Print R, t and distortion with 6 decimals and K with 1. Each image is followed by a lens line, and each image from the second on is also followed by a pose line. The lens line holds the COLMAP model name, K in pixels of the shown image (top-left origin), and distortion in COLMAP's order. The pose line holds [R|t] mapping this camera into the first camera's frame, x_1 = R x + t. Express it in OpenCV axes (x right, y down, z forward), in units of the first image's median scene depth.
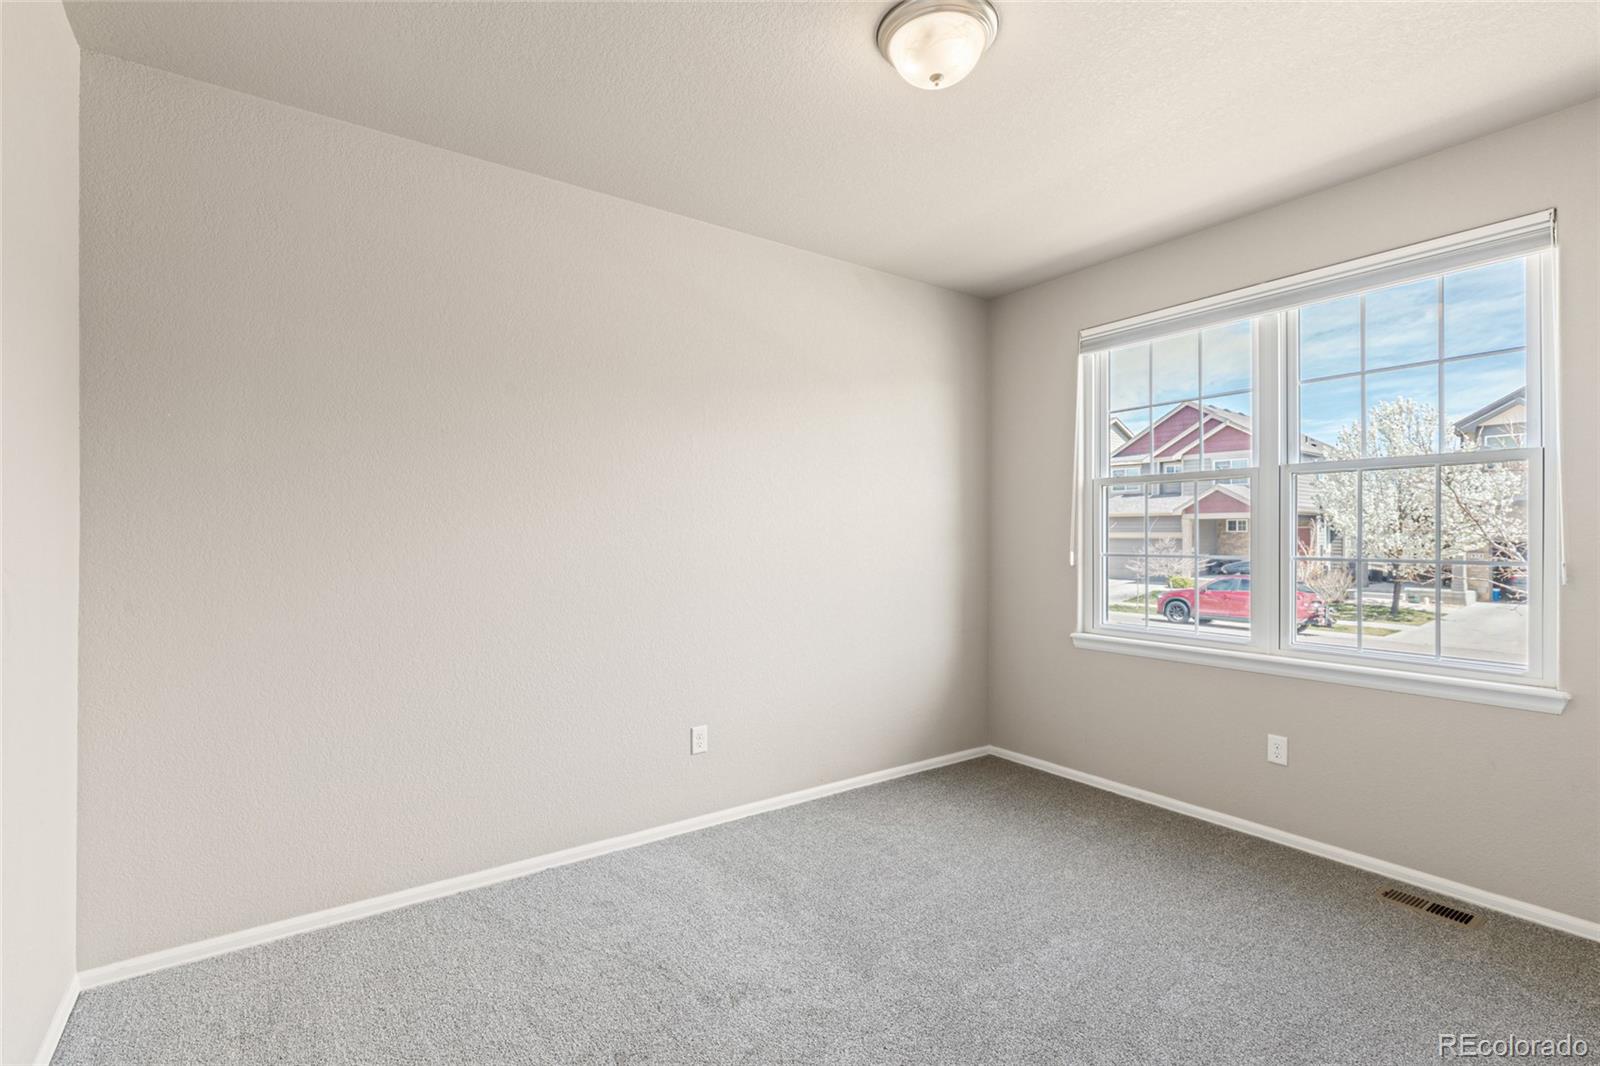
lens RADIAL K [[723.7, 0, 800.0], [0, 723.7, 533.0], [0, 0, 1]] dist [0.023882, 0.000173]
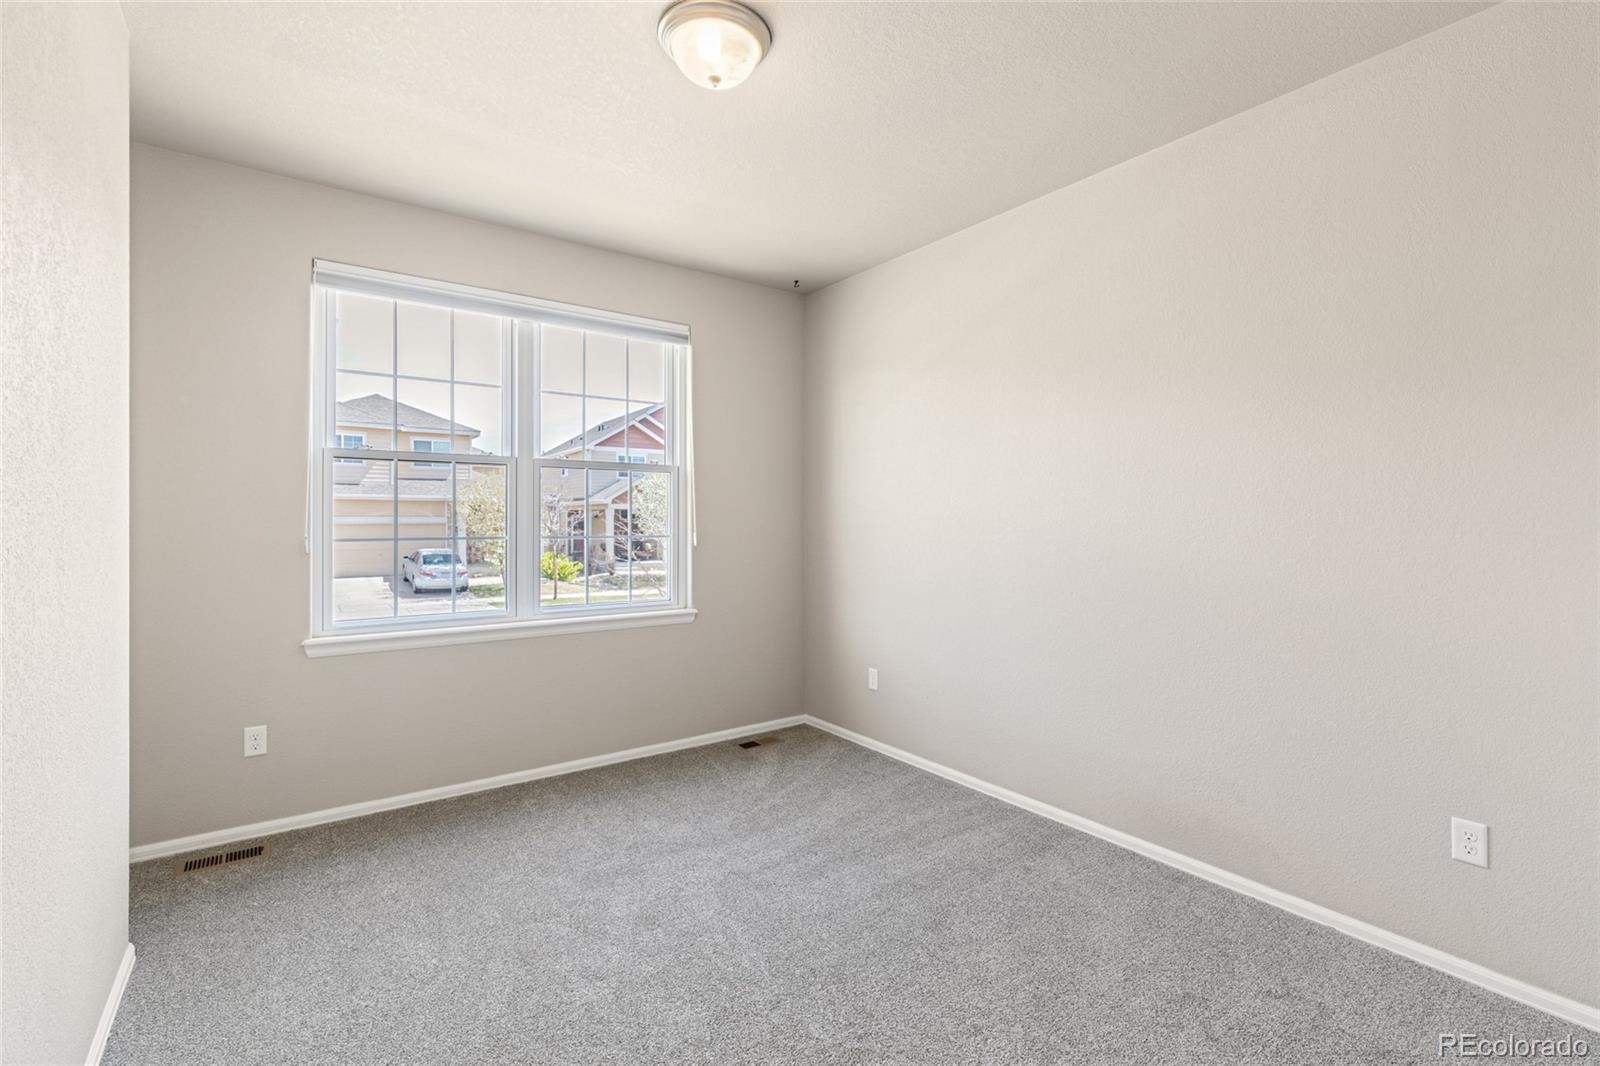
lens RADIAL K [[676.0, 0, 801.9], [0, 676.0, 535.5], [0, 0, 1]] dist [-0.000834, -0.000021]
pose [[0.015888, -0.022252, 0.999626, -0.414186], [-0.012340, 0.999672, 0.022449, 0.003337], [-0.999798, -0.012692, 0.015608, 0.564369]]
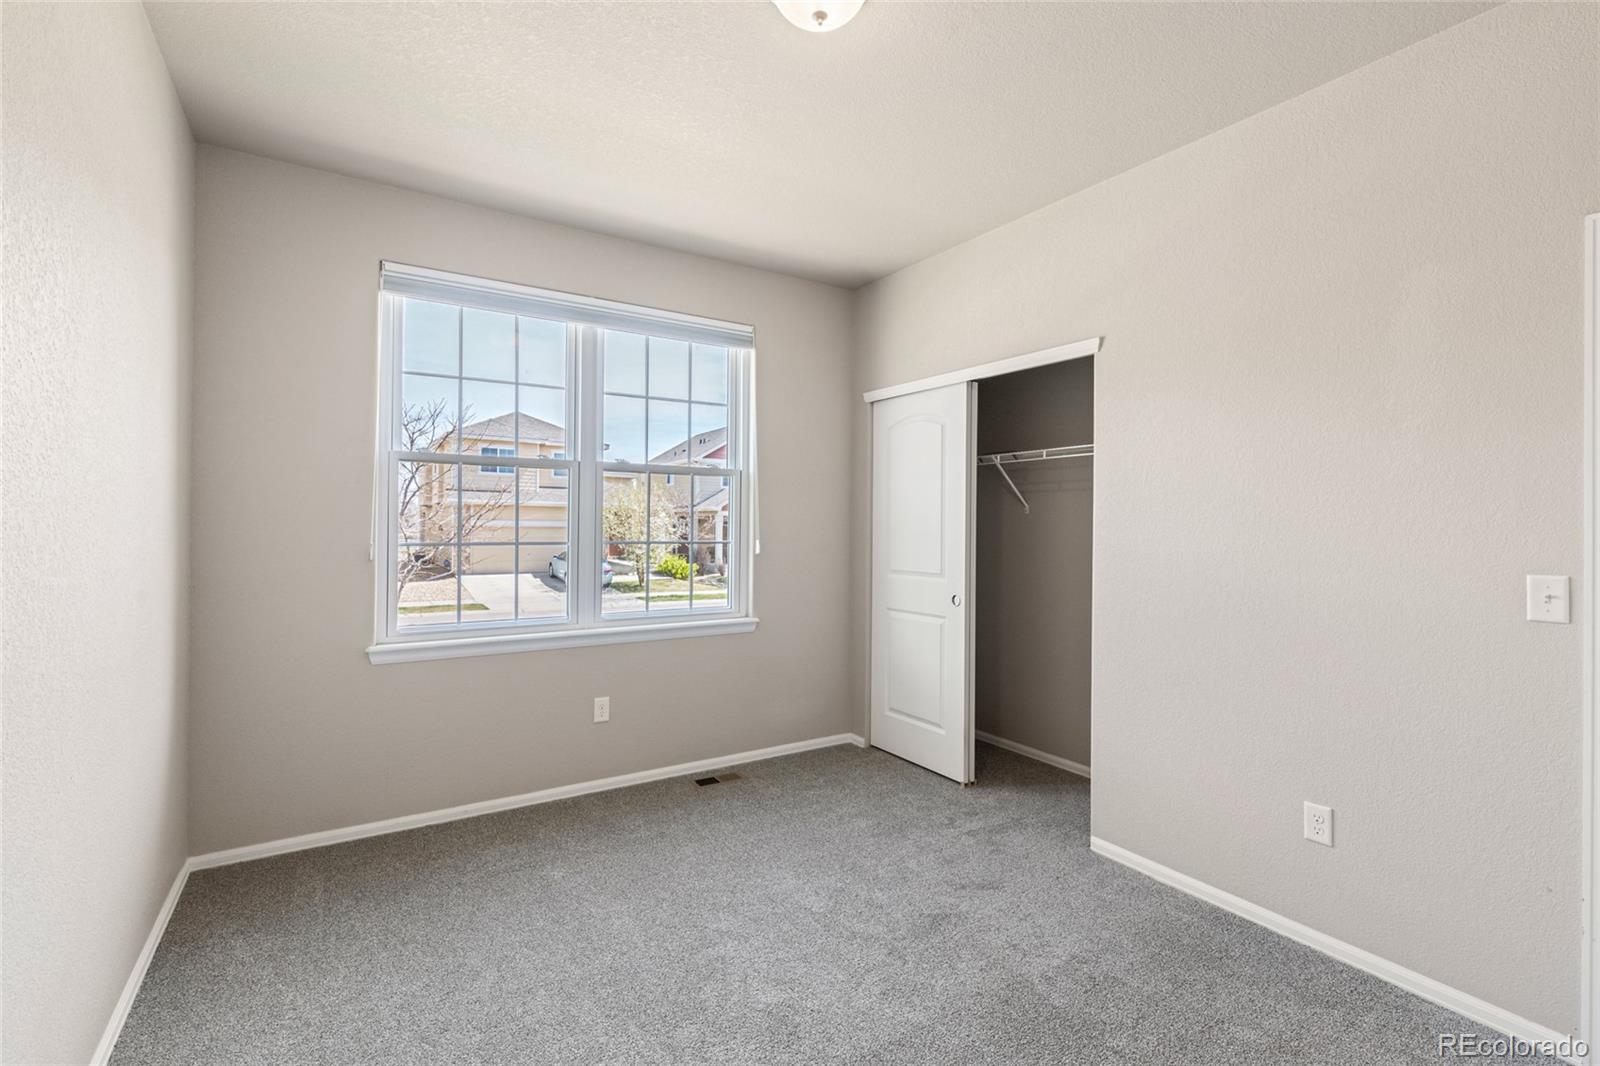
lens RADIAL K [[719.7, 0, 800.4], [0, 719.7, 524.8], [0, 0, 1]] dist [0.001802, 0.000512]
pose [[0.062429, 0.002494, 0.998046, -0.452644], [-0.010850, 0.999939, -0.001820, 0.004586], [-0.997990, -0.010715, 0.062452, 0.620923]]
